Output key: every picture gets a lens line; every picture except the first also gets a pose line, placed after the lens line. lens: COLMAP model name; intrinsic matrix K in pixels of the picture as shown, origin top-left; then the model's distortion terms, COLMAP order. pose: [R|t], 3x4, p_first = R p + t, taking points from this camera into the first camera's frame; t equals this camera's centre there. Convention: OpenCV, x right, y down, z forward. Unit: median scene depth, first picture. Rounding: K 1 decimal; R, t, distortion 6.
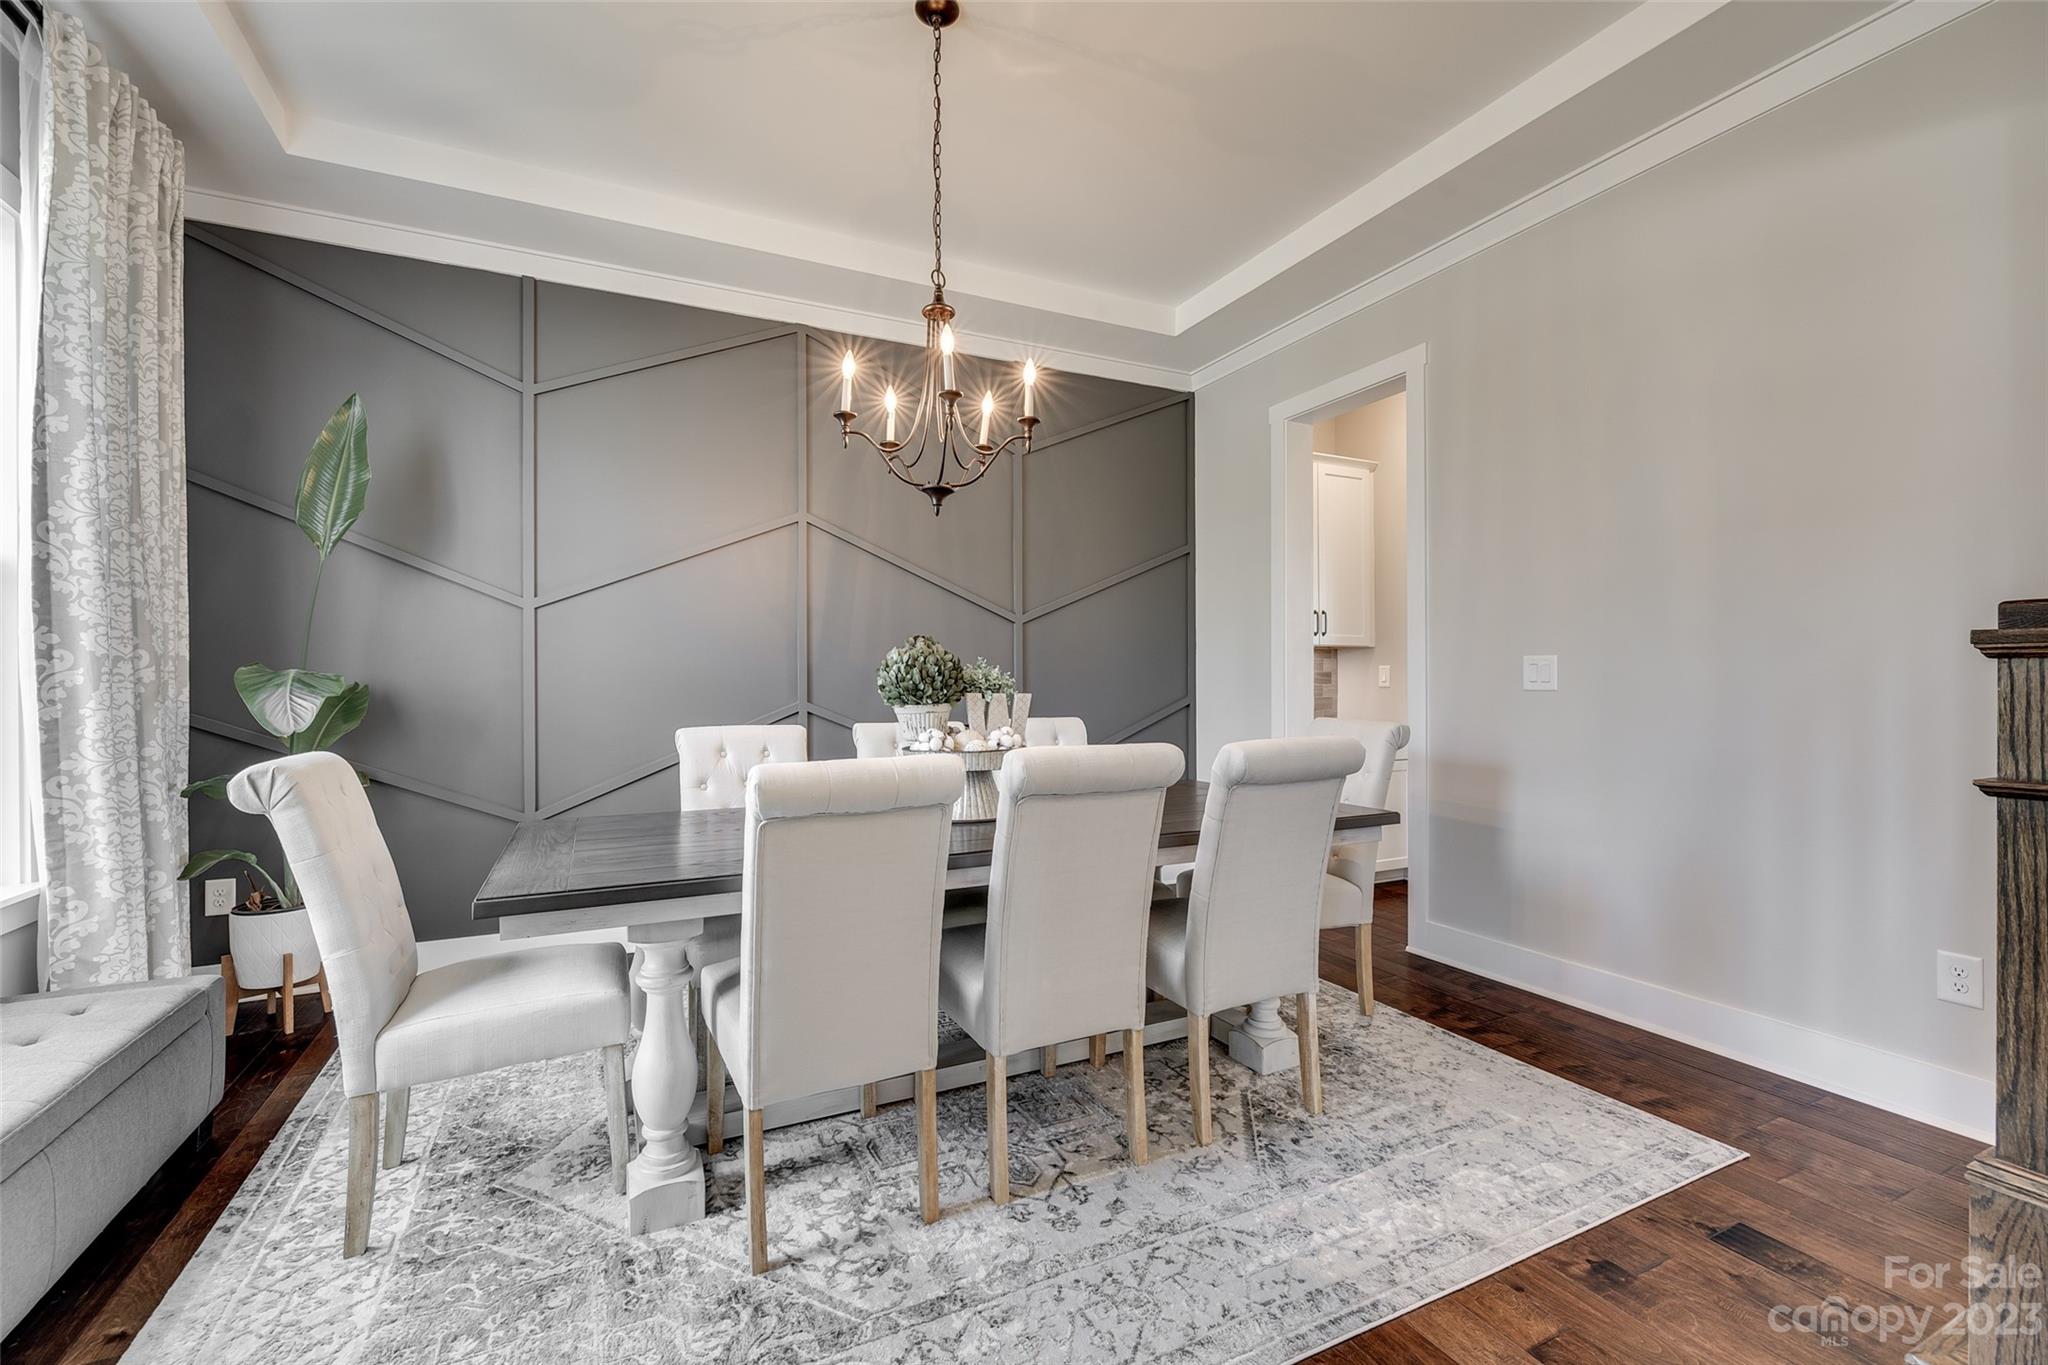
lens RADIAL K [[870.2, 0, 1024.8], [0, 870.2, 685.6], [0, 0, 1]] dist [-0.000466, -0.000034]
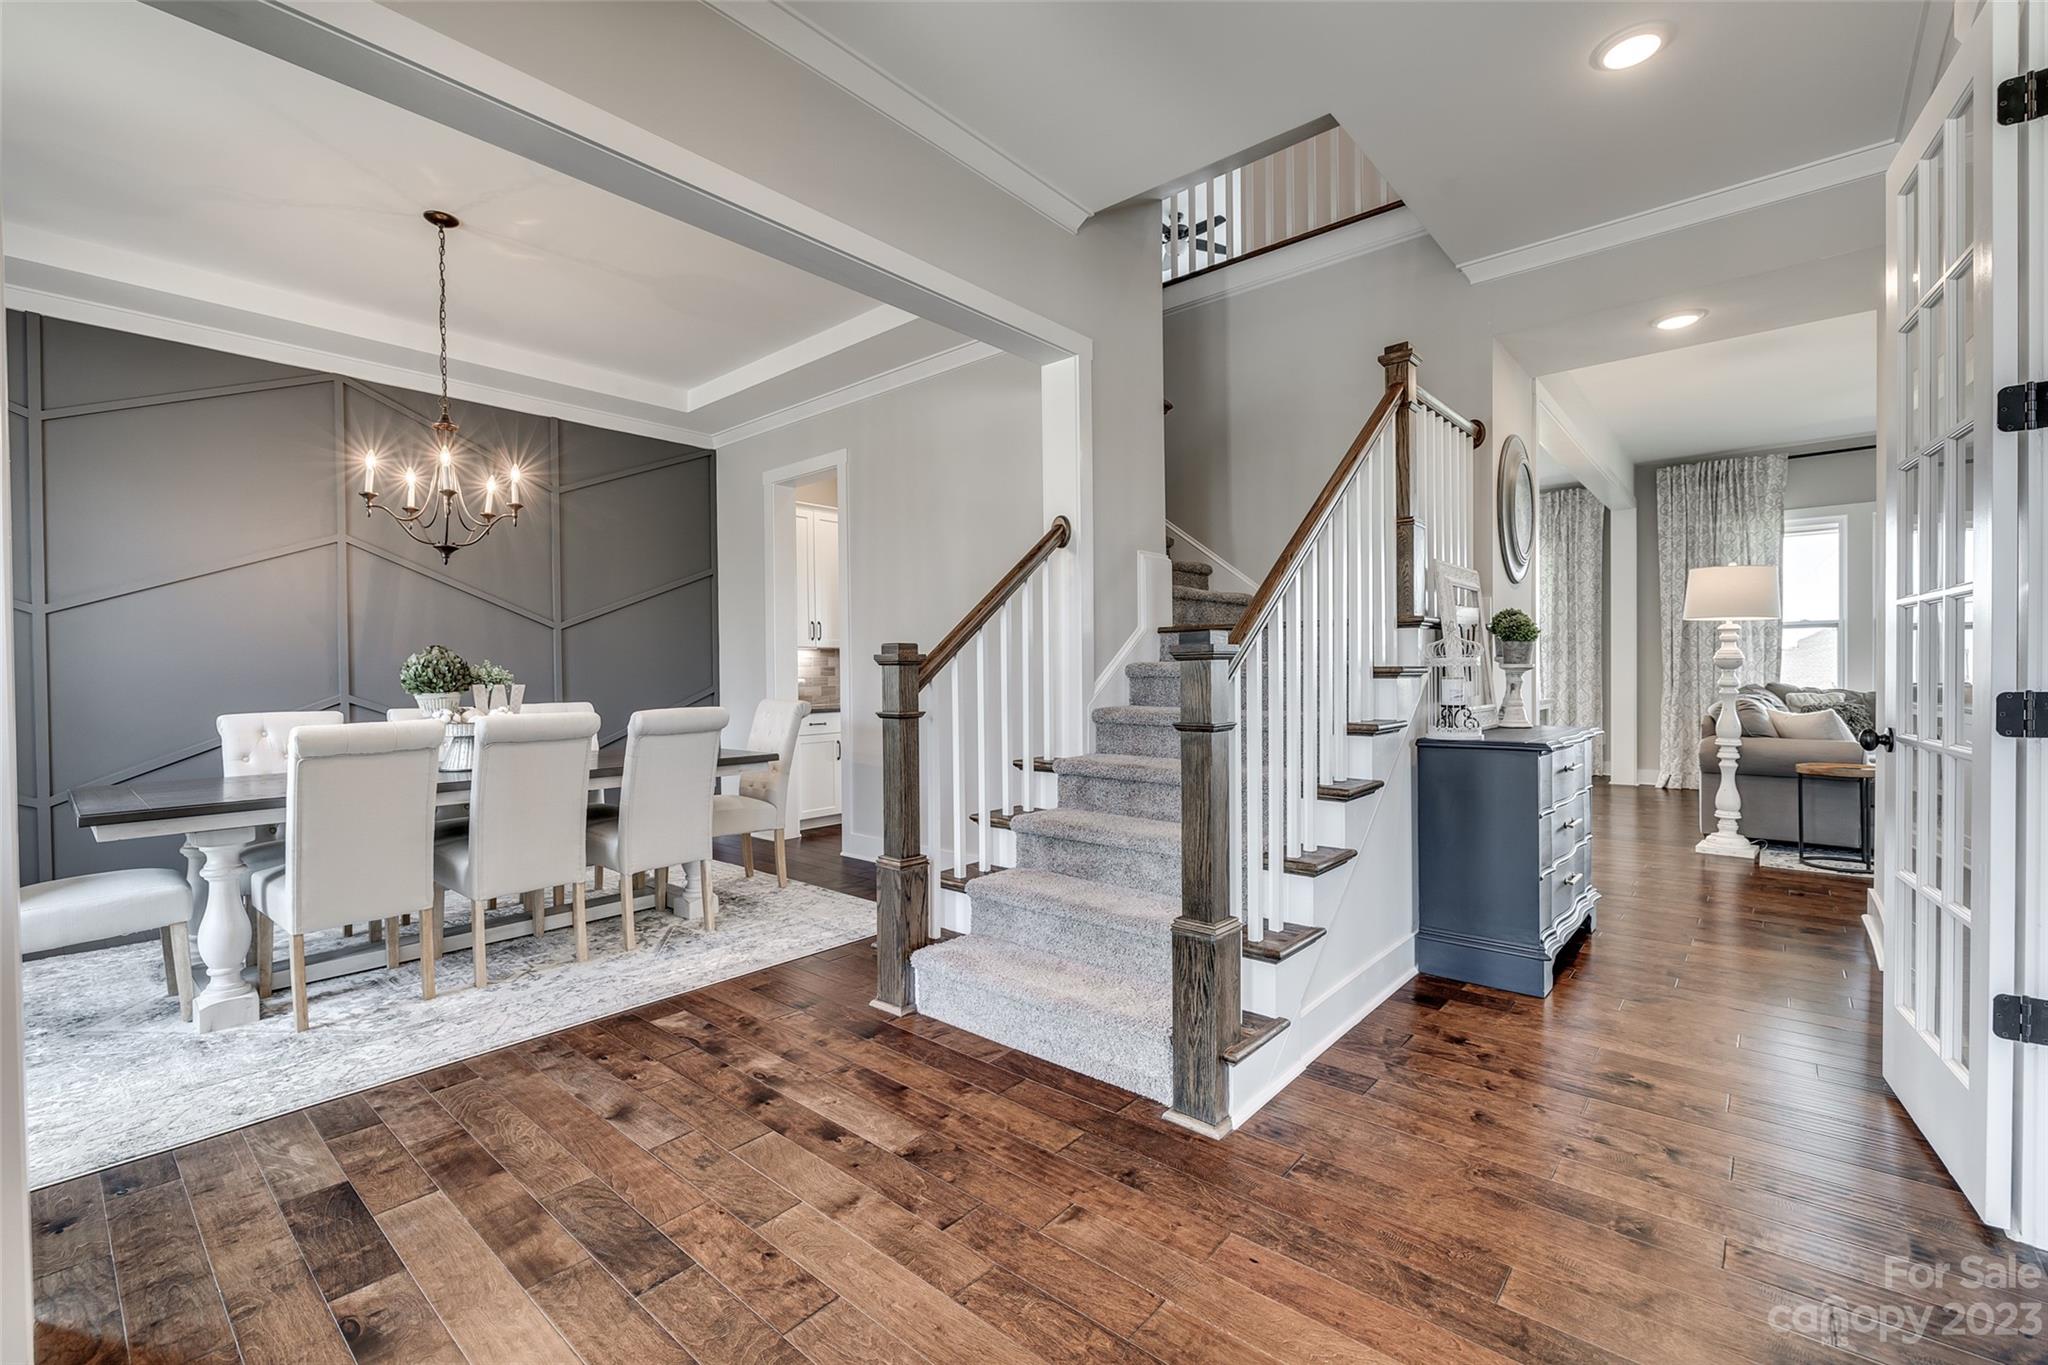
lens RADIAL K [[870.2, 0, 1022.3], [0, 870.2, 682.9], [0, 0, 1]] dist [-0.000466, -0.000034]
pose [[0.922320, -0.010852, 0.386275, 0.248106], [0.008282, 0.999931, 0.008316, 0.001050], [-0.386339, -0.004471, 0.922346, -0.802088]]
